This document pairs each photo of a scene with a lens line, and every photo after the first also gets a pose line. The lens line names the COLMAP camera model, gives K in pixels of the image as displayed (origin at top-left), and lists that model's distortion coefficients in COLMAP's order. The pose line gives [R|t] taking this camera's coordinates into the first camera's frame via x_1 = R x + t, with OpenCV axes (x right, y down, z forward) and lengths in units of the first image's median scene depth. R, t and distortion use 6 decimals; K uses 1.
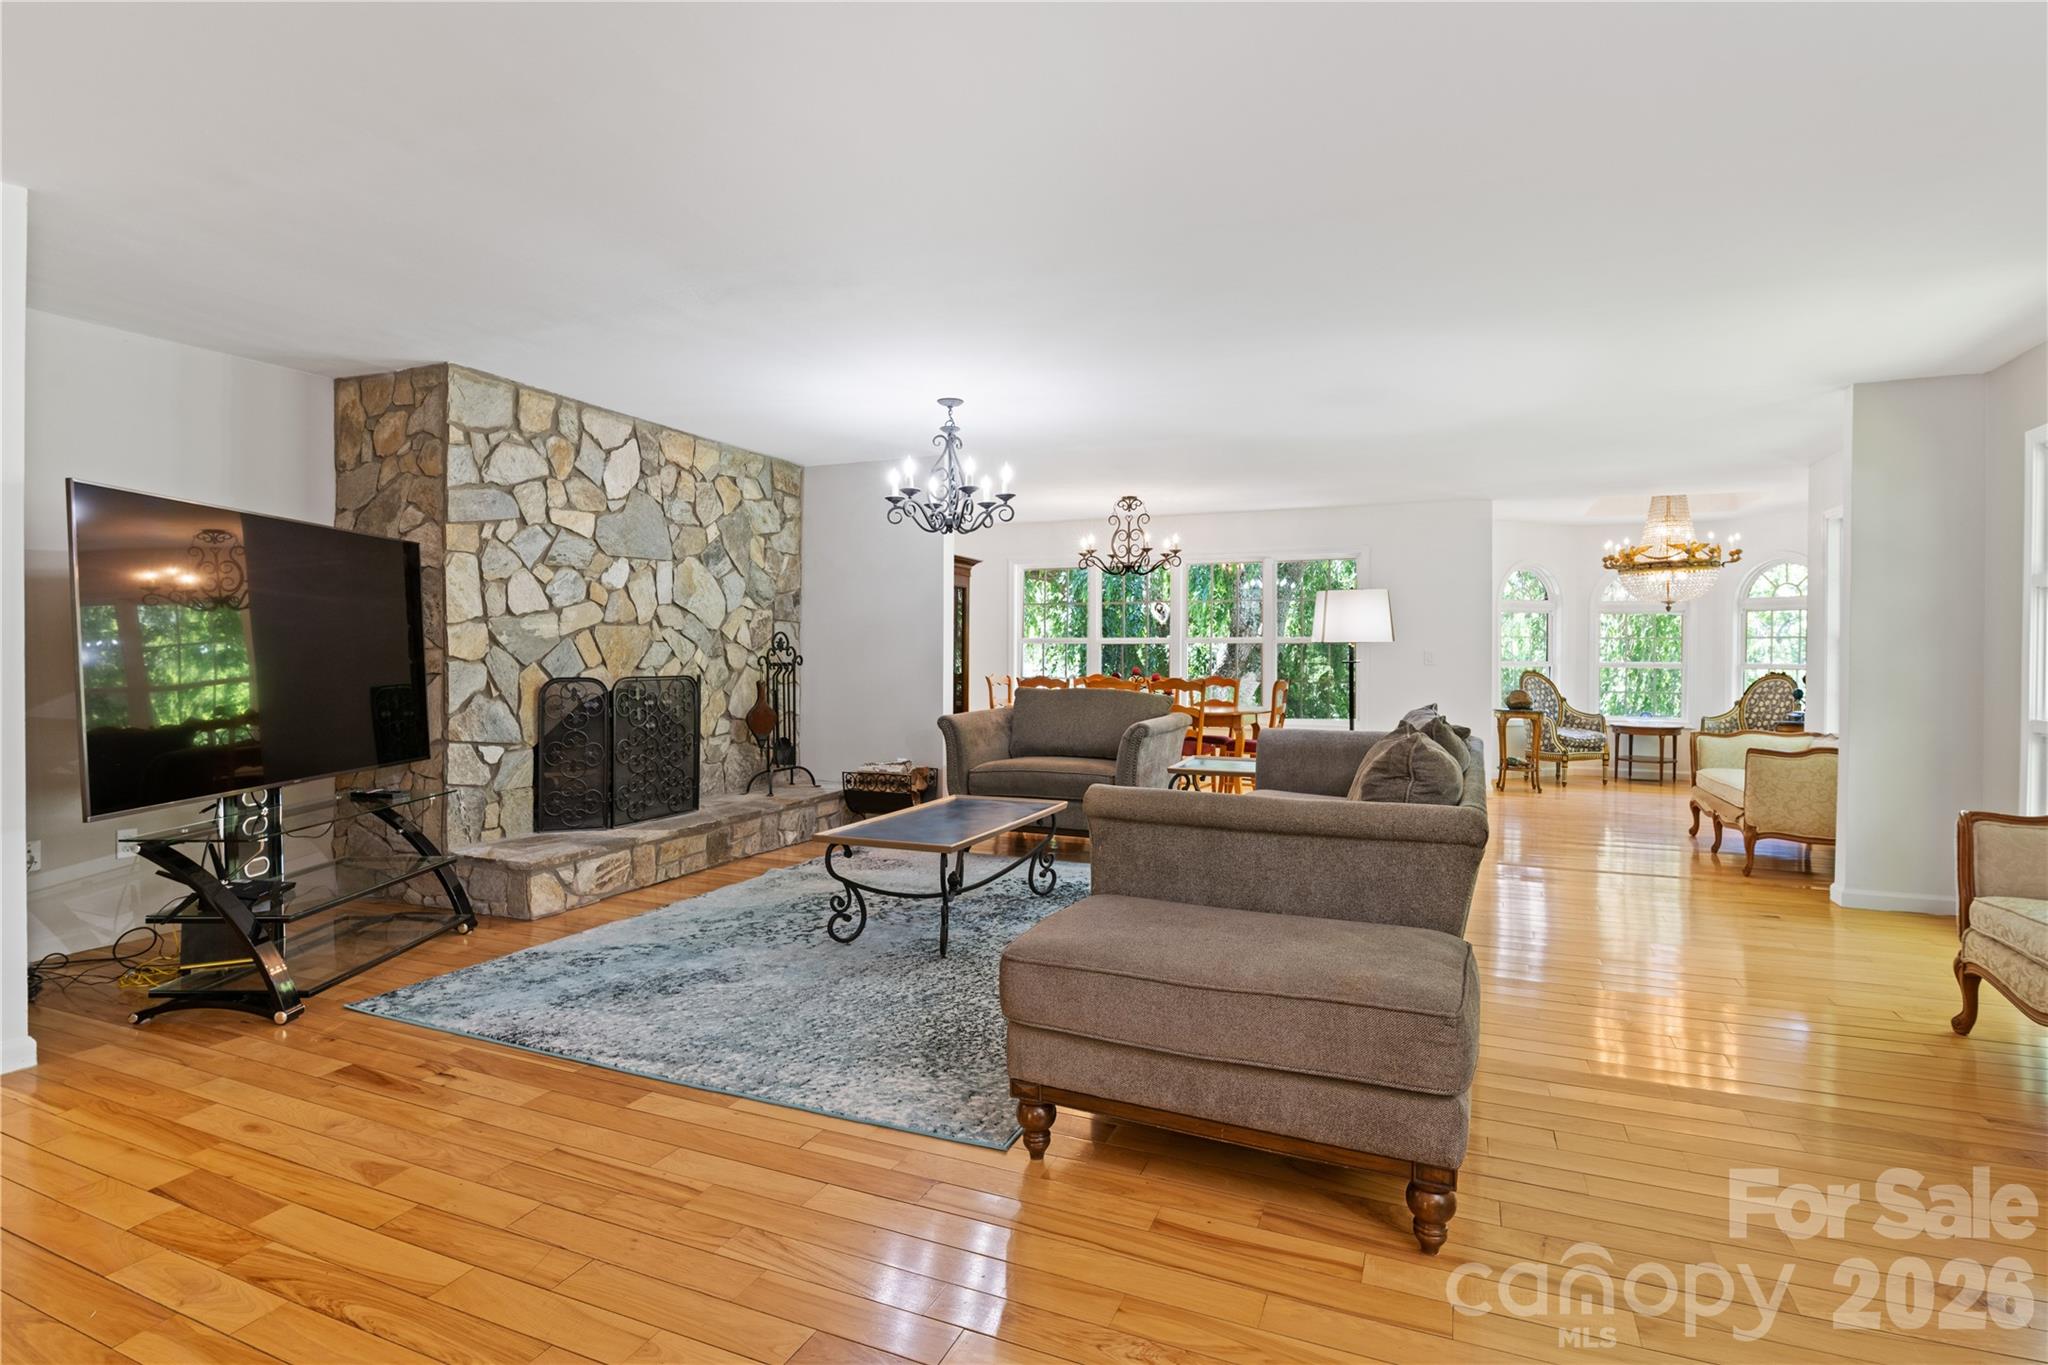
lens RADIAL K [[1000.2, 0, 1038.8], [0, 1000.2, 666.2], [0, 0, 1]] dist [-0.003368, -0.002198]
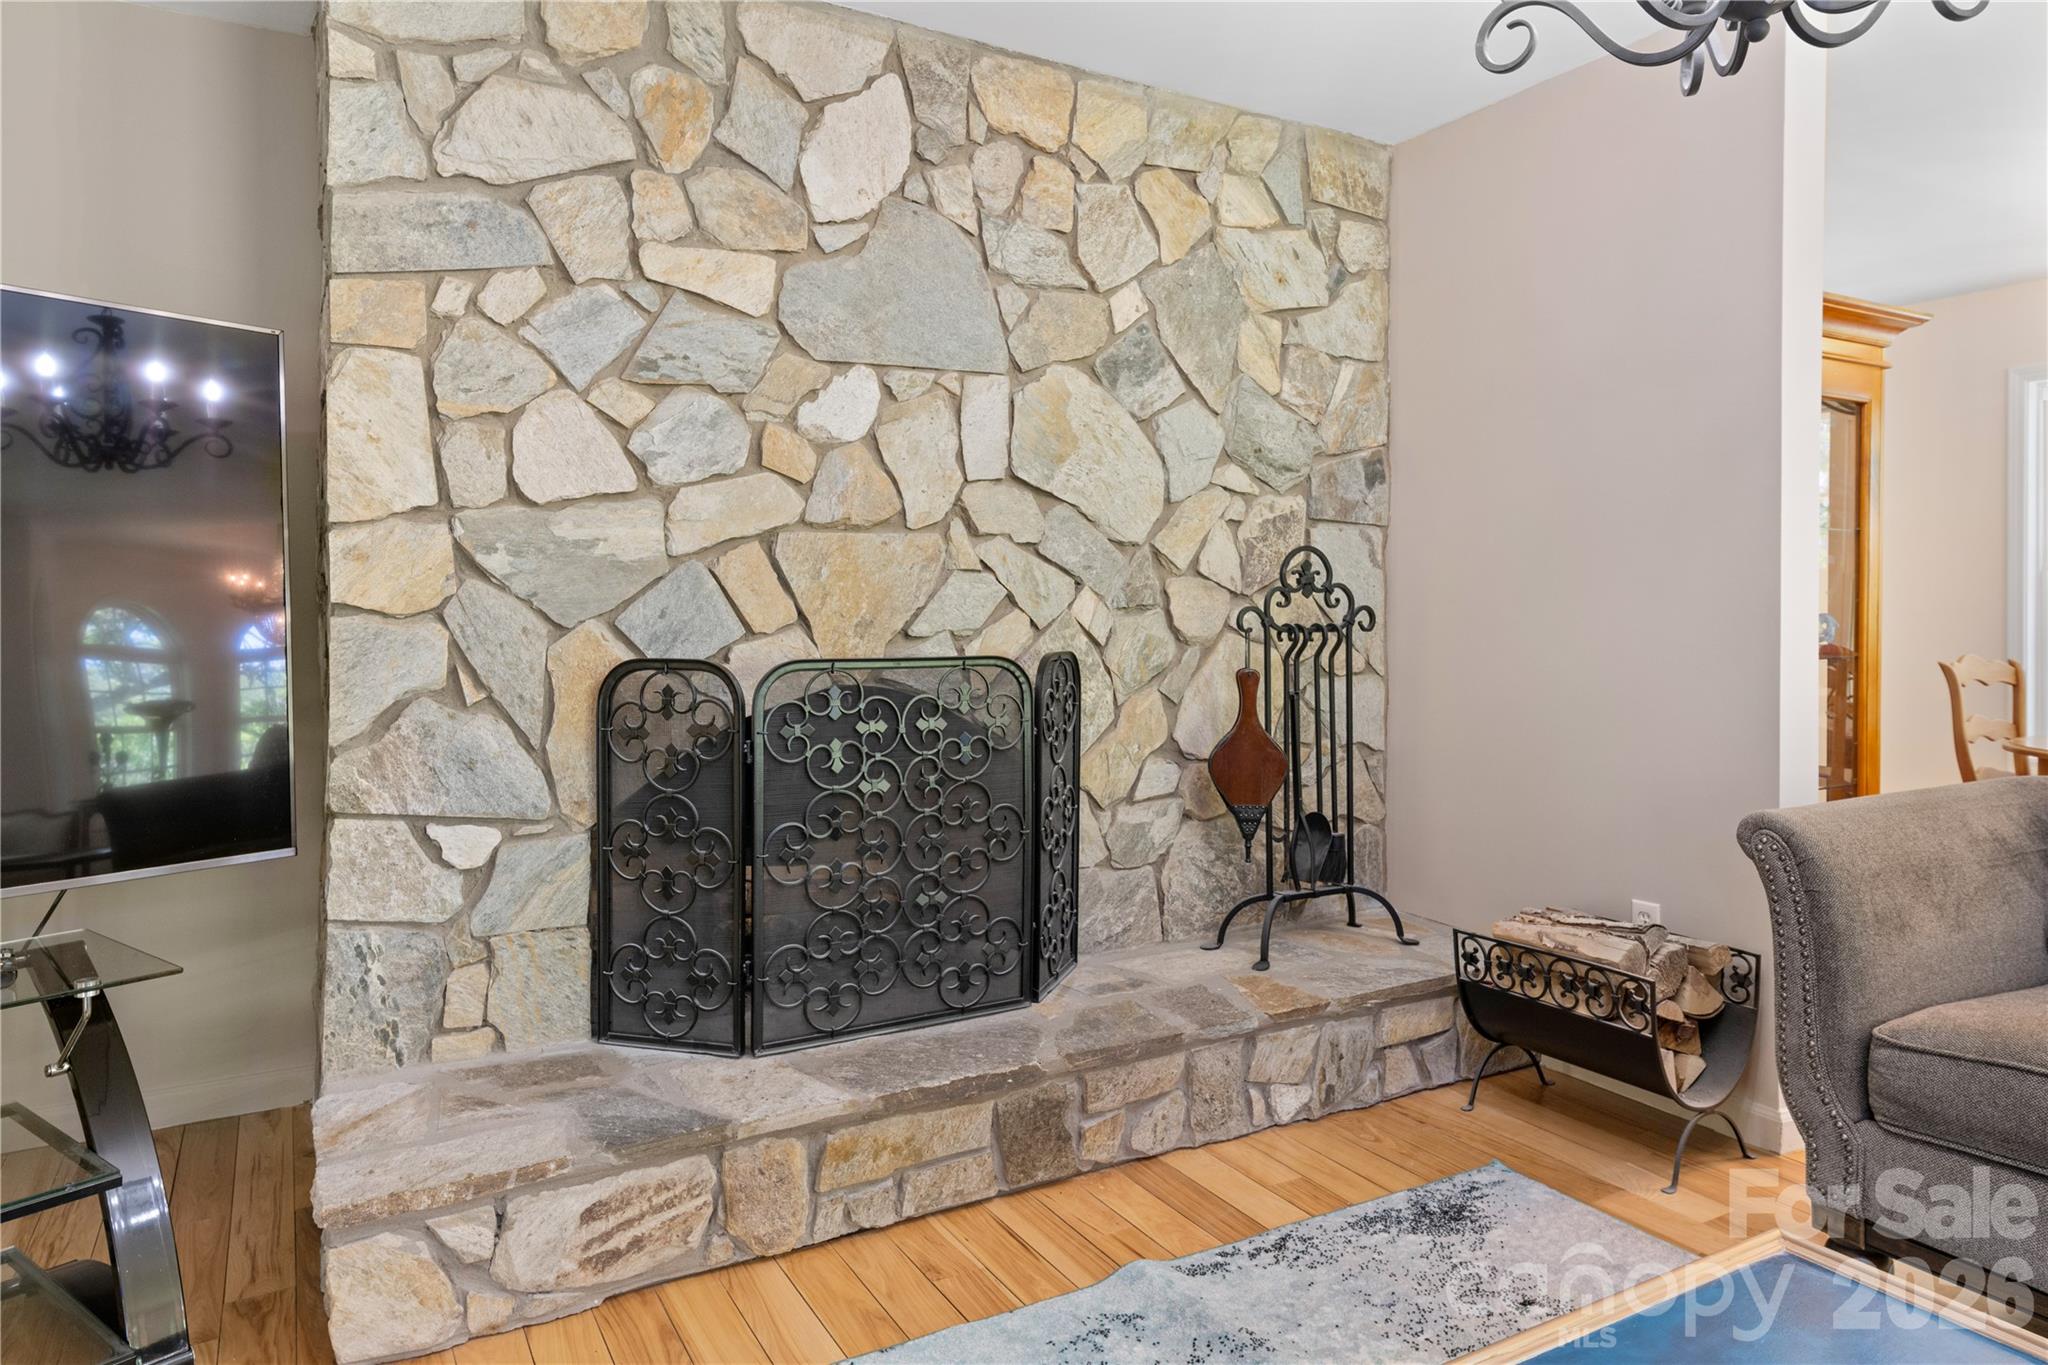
lens RADIAL K [[1299.3, 0, 1034.3], [0, 1299.3, 613.0], [0, 0, 1]] dist [0.014087, -0.001822]
pose [[0.792717, -0.001361, -0.609588, -0.035458], [-0.006476, 0.999922, -0.010654, -0.001937], [0.609555, 0.012393, 0.792647, 0.624129]]
